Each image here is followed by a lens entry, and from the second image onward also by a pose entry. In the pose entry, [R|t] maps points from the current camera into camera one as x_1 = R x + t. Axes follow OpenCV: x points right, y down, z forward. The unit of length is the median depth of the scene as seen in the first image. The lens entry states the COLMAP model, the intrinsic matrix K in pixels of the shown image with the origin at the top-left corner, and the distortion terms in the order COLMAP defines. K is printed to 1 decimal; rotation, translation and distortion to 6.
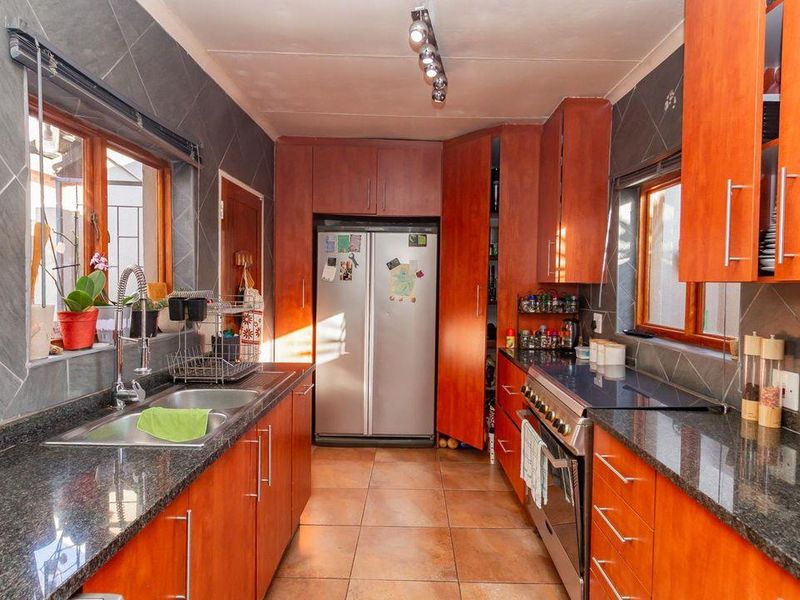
lens RADIAL K [[505.3, 0, 396.8], [0, 505.3, 295.6], [0, 0, 1]] dist [-0.001467, -0.000114]
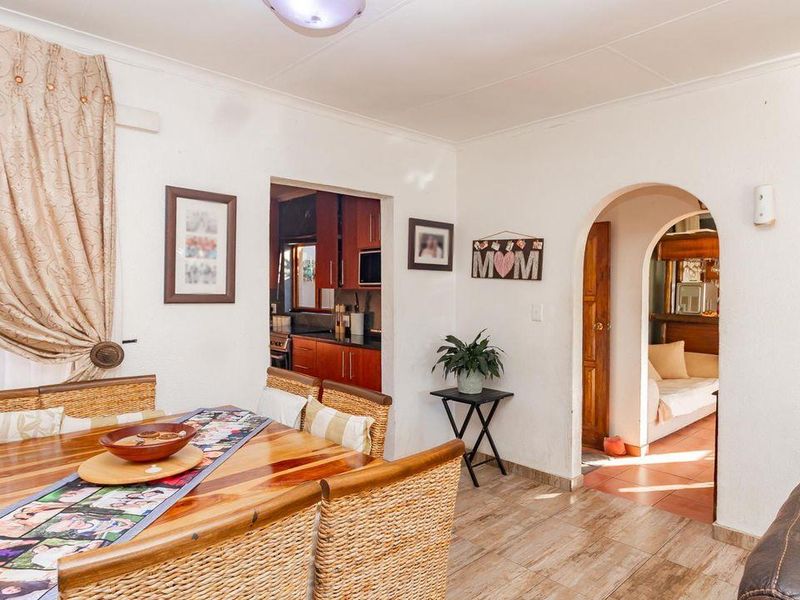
lens RADIAL K [[505.3, 0, 396.8], [0, 505.3, 295.6], [0, 0, 1]] dist [-0.001467, -0.000114]
pose [[0.746222, -0.020573, 0.665379, -0.735418], [0.025872, 0.999663, 0.001892, 0.015074], [-0.665194, 0.015803, 0.746503, -1.053478]]
